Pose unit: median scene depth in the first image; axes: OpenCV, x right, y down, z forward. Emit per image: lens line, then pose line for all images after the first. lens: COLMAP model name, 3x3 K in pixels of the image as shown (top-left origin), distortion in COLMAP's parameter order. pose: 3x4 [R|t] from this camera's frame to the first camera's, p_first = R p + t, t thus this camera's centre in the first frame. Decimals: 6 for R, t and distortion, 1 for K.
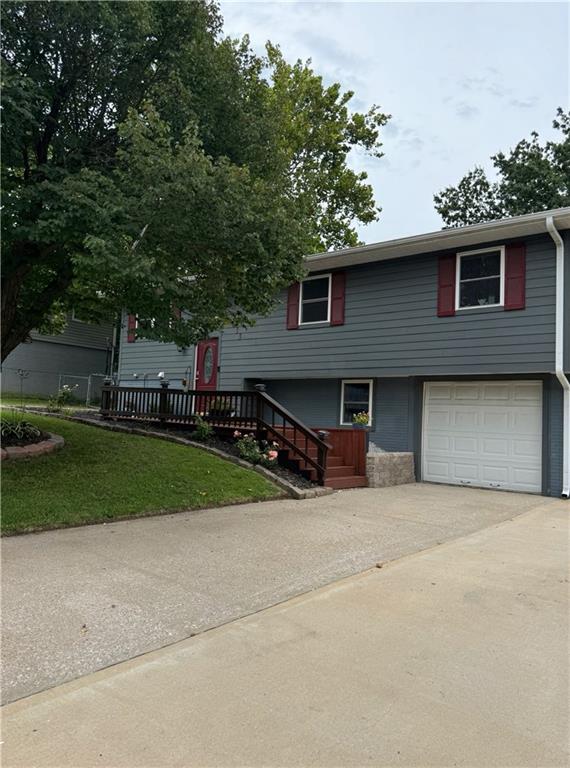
lens RADIAL K [[578.3, 0, 296.8], [0, 578.3, 372.4], [0, 0, 1]] dist [0.175010, -0.308269]
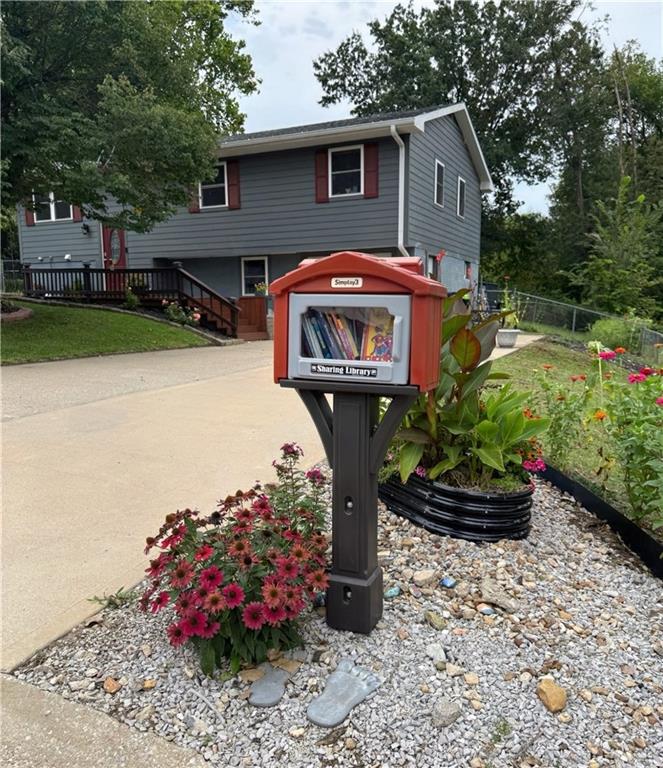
lens RADIAL K [[617.5, 0, 329.8], [0, 617.5, 405.2], [0, 0, 1]] dist [0.138544, -0.277863]
pose [[0.970805, -0.083879, 0.224726, -0.070953], [0.027800, 0.969899, 0.241917, 0.003422], [-0.238253, -0.228607, 0.943914, -0.386733]]
